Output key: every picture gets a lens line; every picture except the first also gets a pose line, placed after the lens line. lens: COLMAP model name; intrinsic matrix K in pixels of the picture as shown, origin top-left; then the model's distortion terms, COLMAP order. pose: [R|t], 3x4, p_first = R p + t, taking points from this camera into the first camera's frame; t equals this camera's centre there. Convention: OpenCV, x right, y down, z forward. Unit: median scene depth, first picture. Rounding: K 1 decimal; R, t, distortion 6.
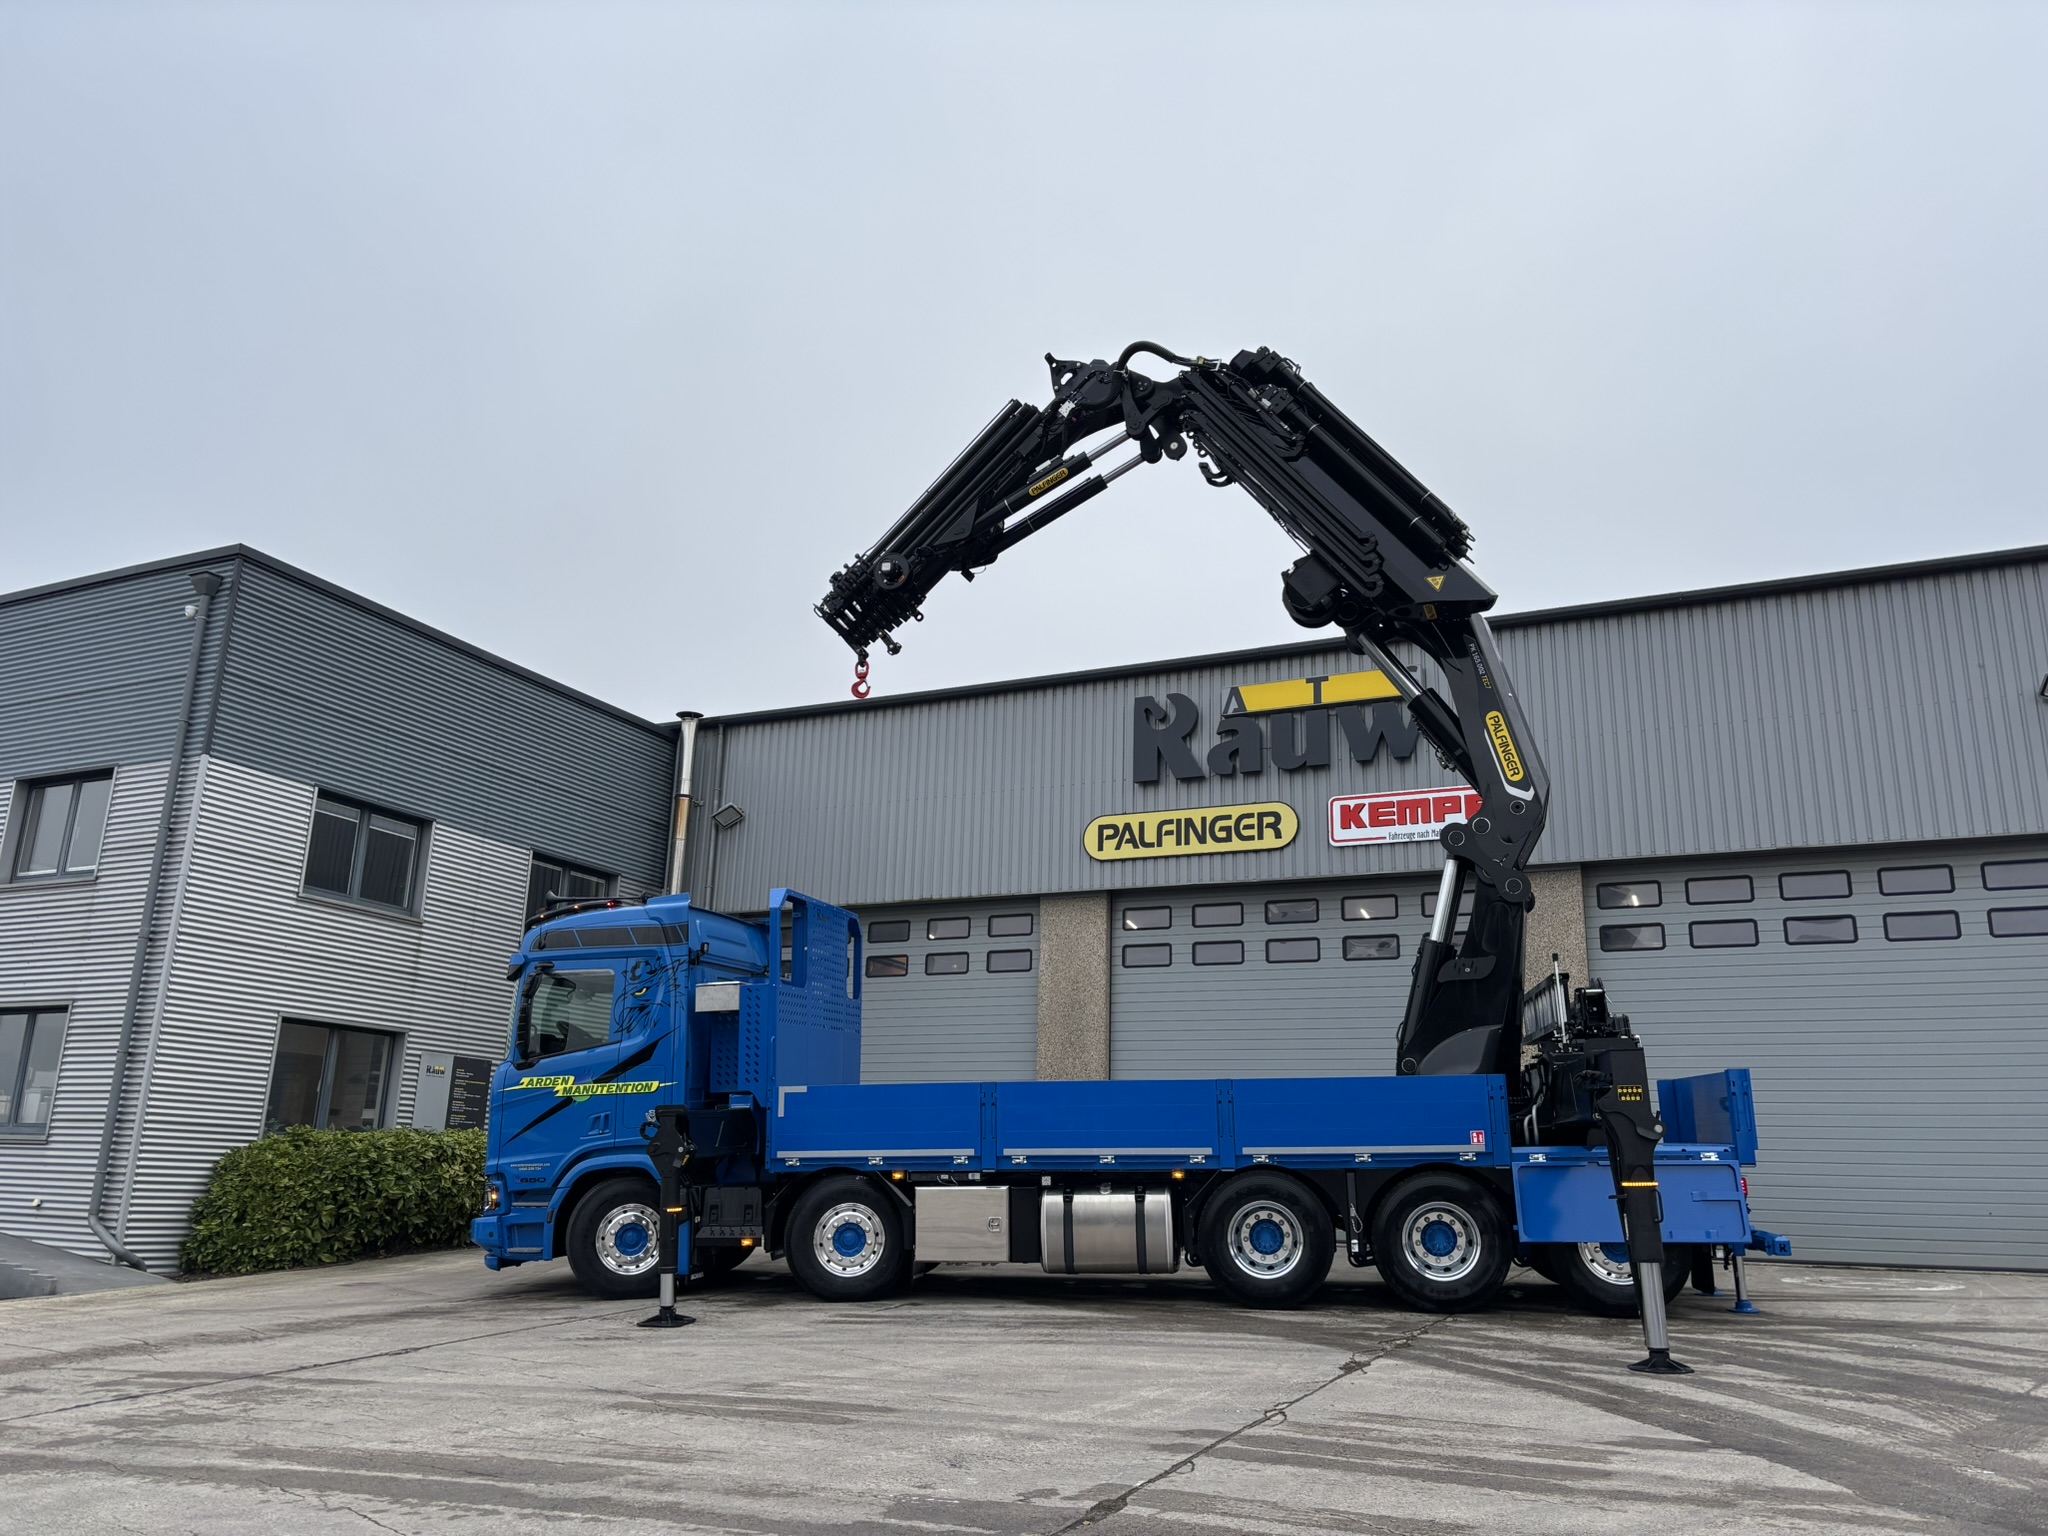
lens RADIAL K [[1512.5, 0, 1024.0], [0, 1512.5, 768.0], [0, 0, 1]] dist [0.131039, -0.245606]
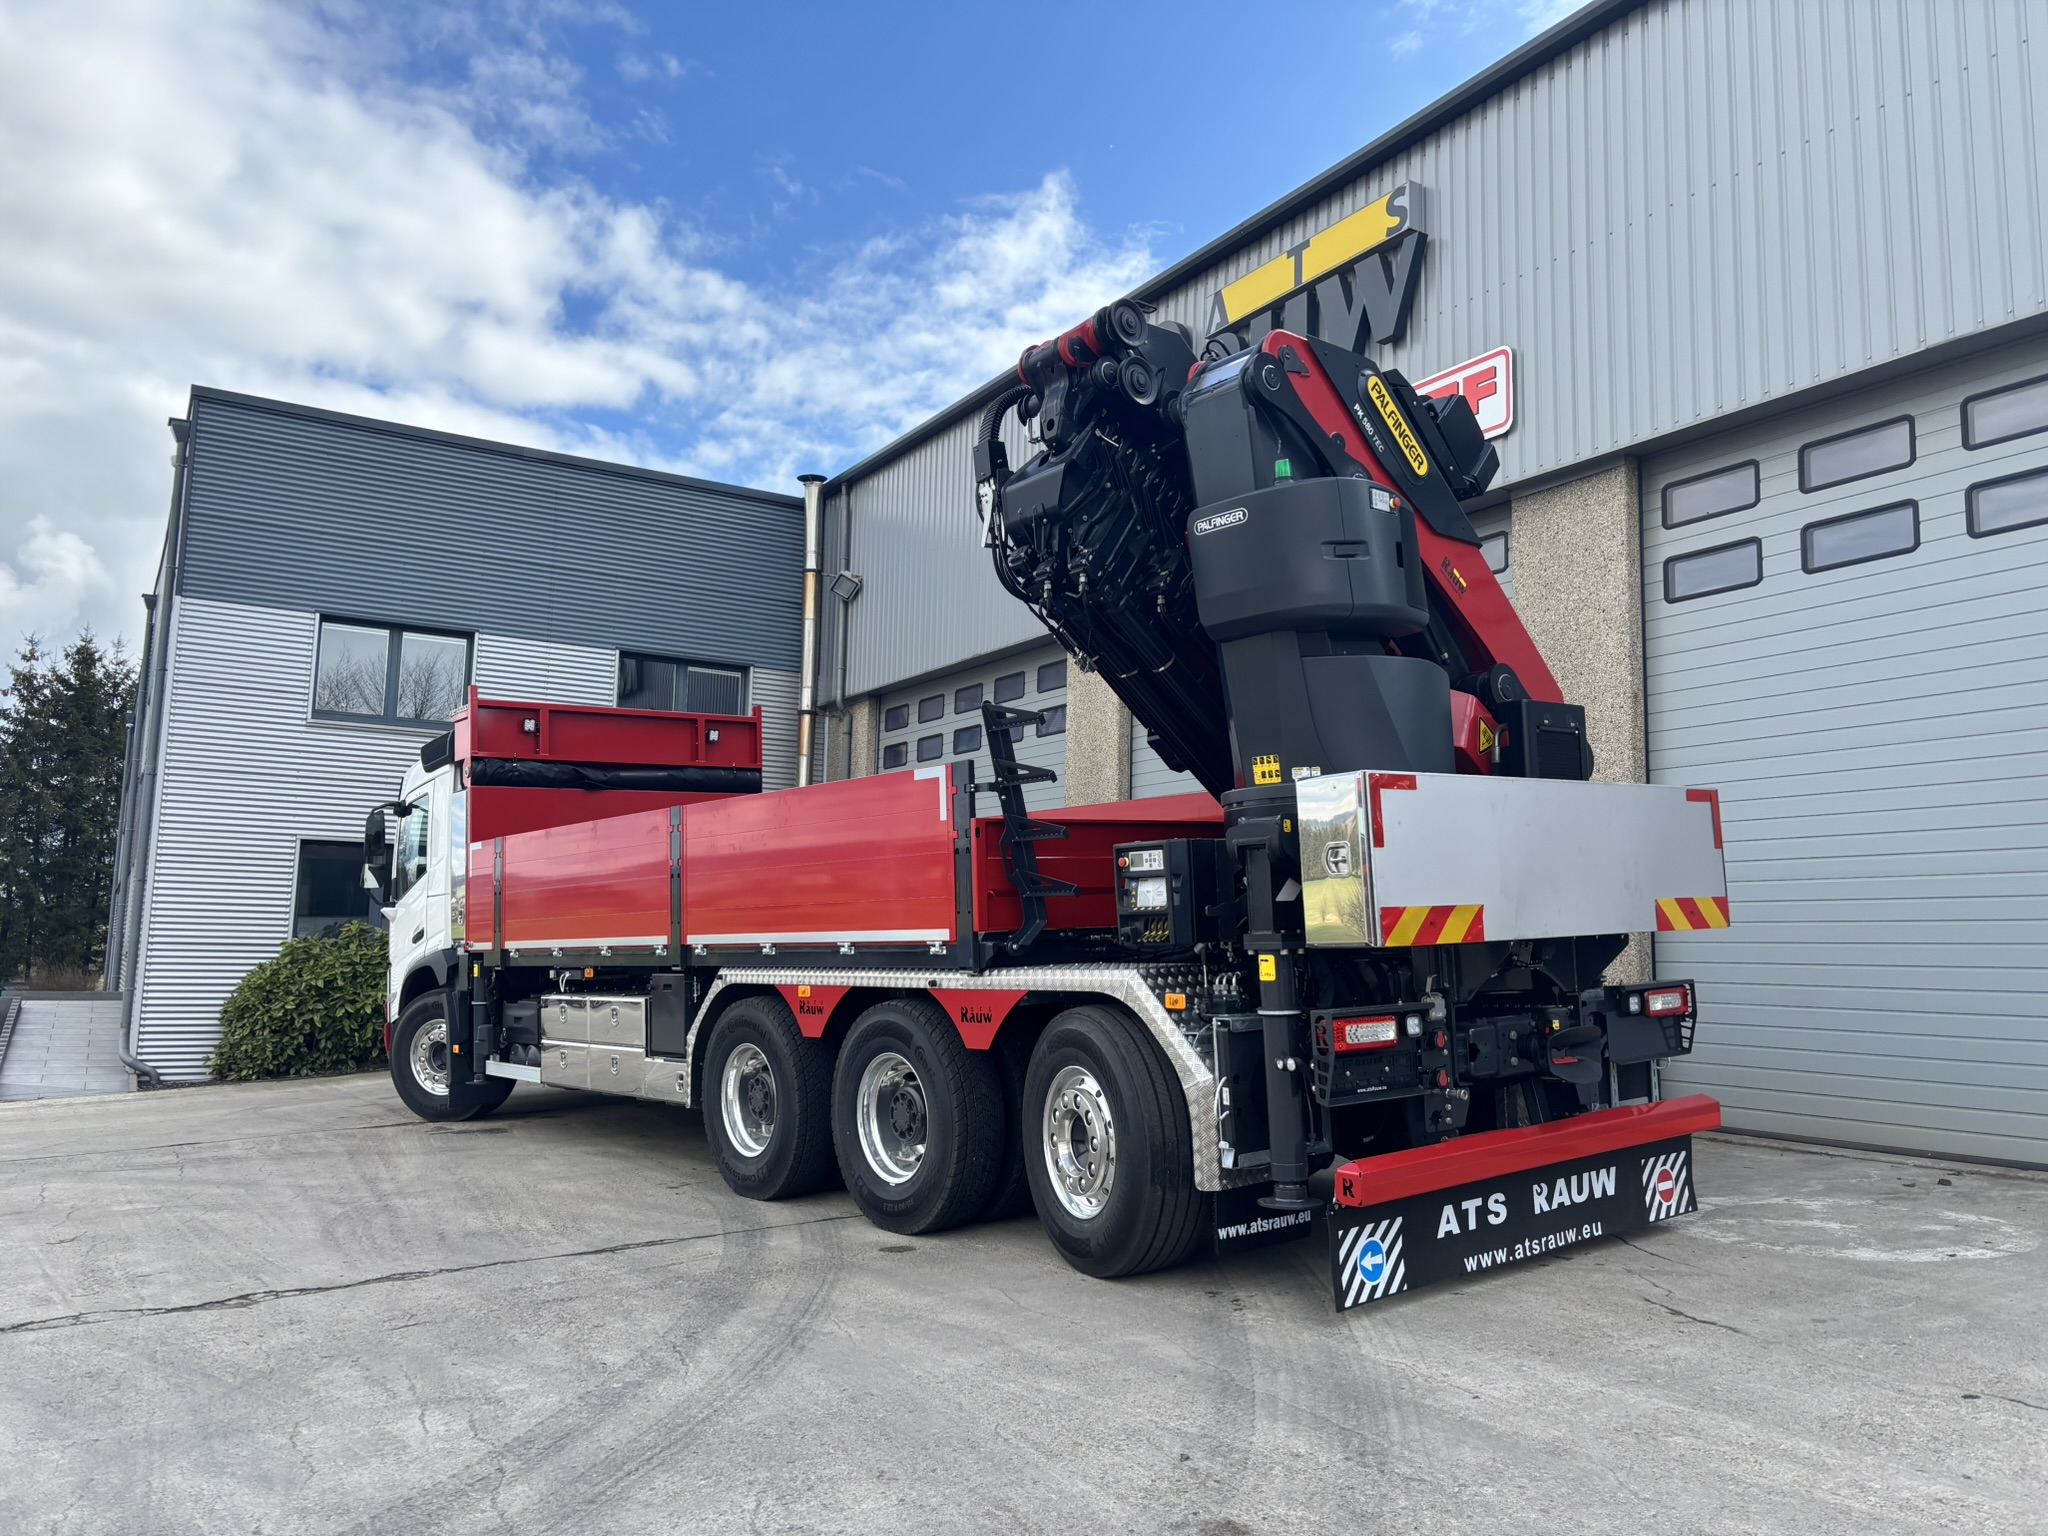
lens RADIAL K [[1547.7, 0, 1066.4], [0, 1547.7, 775.2], [0, 0, 1]] dist [0.002862, -0.003990]
pose [[0.841053, -0.076055, -0.535579, 0.440081], [0.148841, 0.984388, 0.093946, 0.085248], [0.520073, -0.158730, 0.839243, 0.350853]]
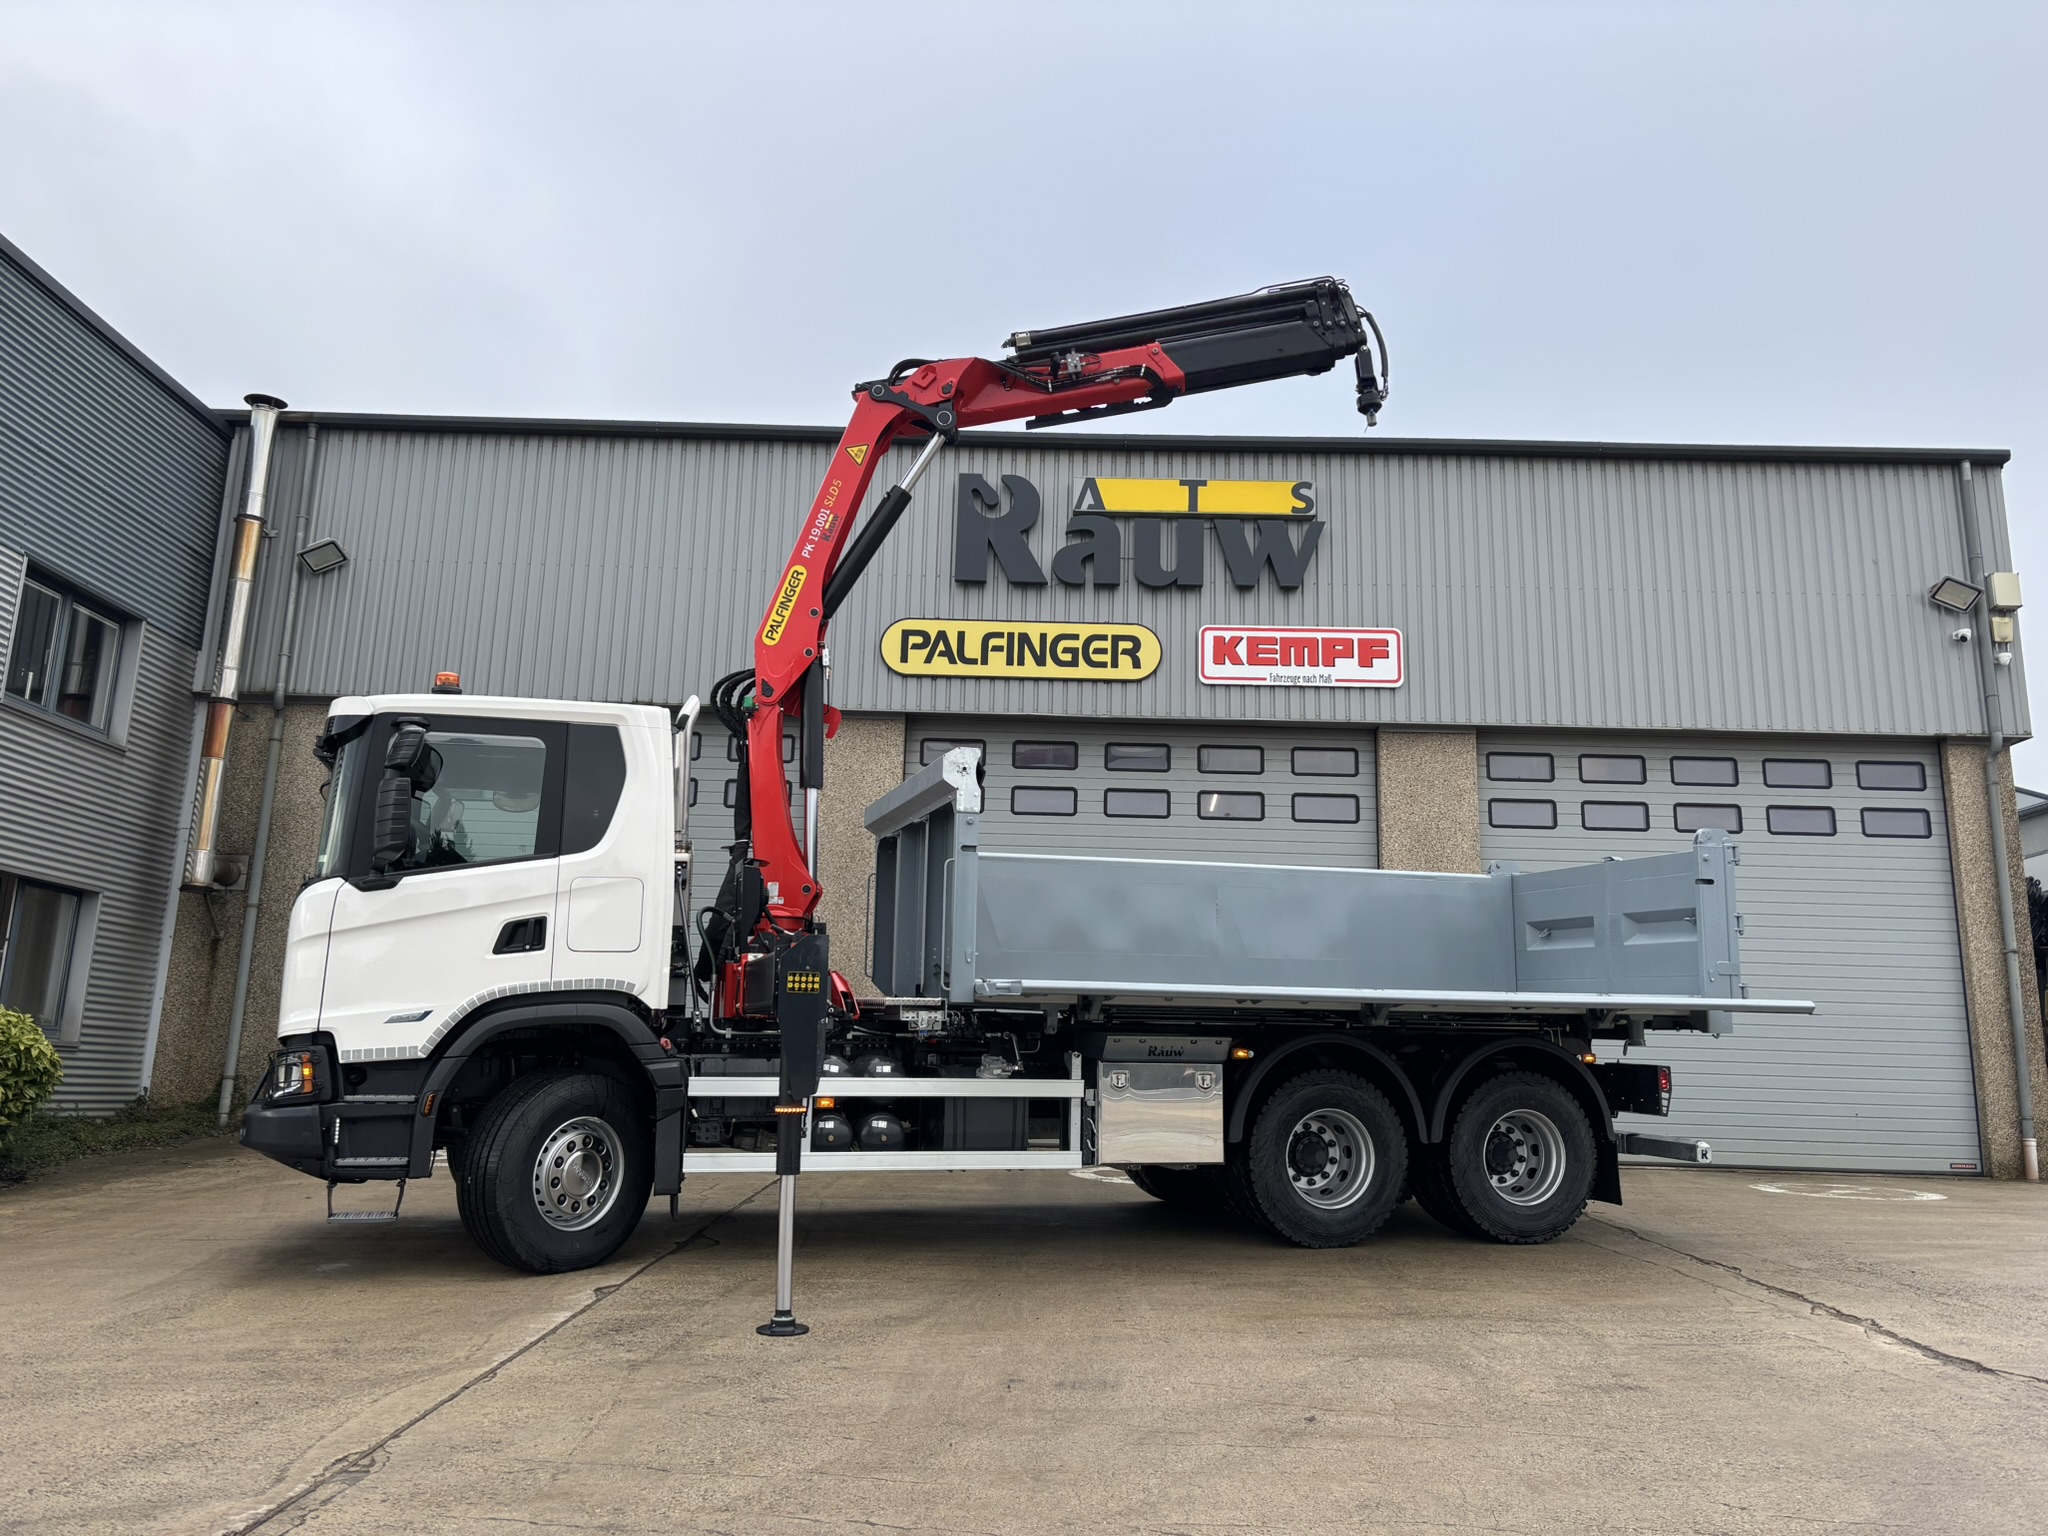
lens RADIAL K [[1508.4, 0, 1024.0], [0, 1508.4, 768.0], [0, 0, 1]] dist [0.117710, -0.179805]
pose [[0.907957, 0.082325, 0.410898, -0.214088], [-0.113617, 0.992148, 0.052278, 0.062438], [-0.403368, -0.094152, 0.910181, 0.266524]]
